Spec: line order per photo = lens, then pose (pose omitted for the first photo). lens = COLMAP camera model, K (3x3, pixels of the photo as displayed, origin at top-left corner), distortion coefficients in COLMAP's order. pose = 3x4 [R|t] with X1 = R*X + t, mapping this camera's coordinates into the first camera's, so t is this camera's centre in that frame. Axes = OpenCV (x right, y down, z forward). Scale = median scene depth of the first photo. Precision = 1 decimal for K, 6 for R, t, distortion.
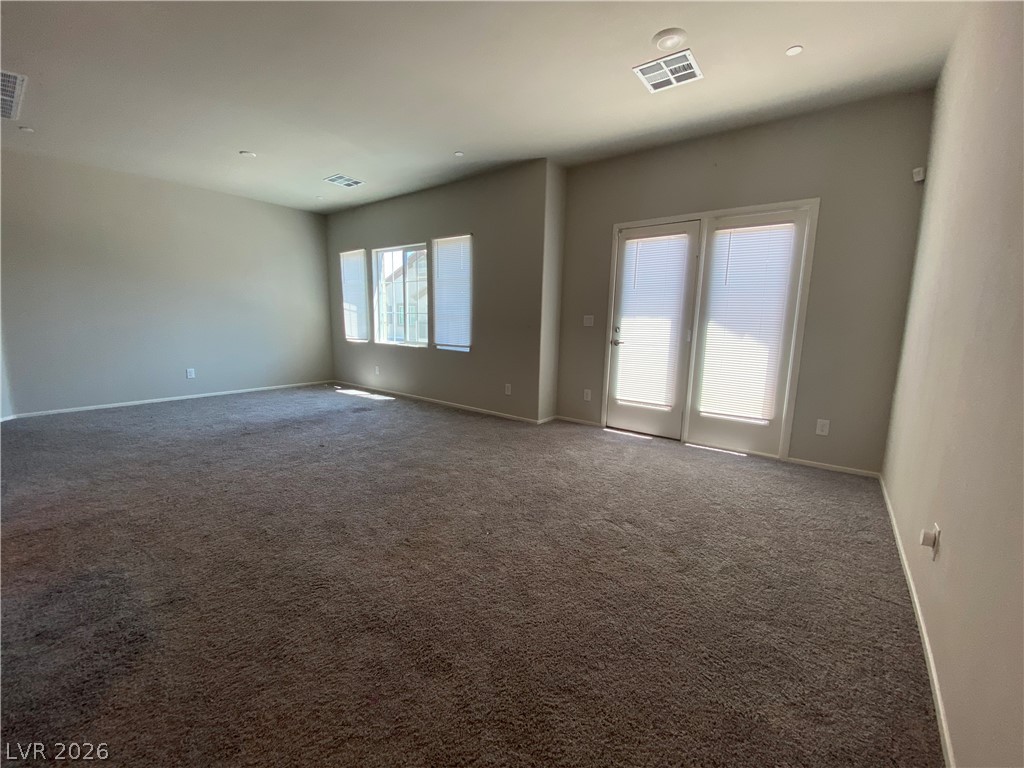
lens RADIAL K [[408.7, 0, 508.5], [0, 408.7, 381.8], [0, 0, 1]] dist [0.001585, 0.000045]
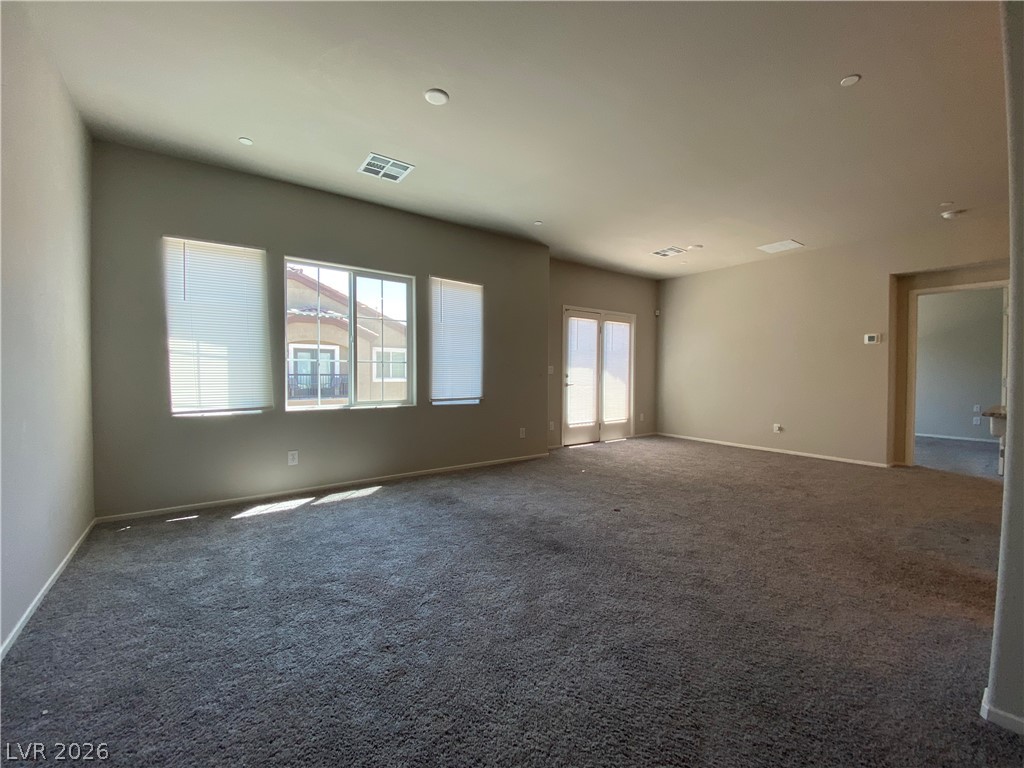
lens RADIAL K [[408.7, 0, 508.5], [0, 408.7, 381.8], [0, 0, 1]] dist [0.001585, 0.000045]
pose [[0.287186, -0.038332, 0.957107, -0.977734], [0.143535, 0.989639, -0.003434, -0.110301], [-0.947060, 0.138365, 0.289713, 0.649788]]
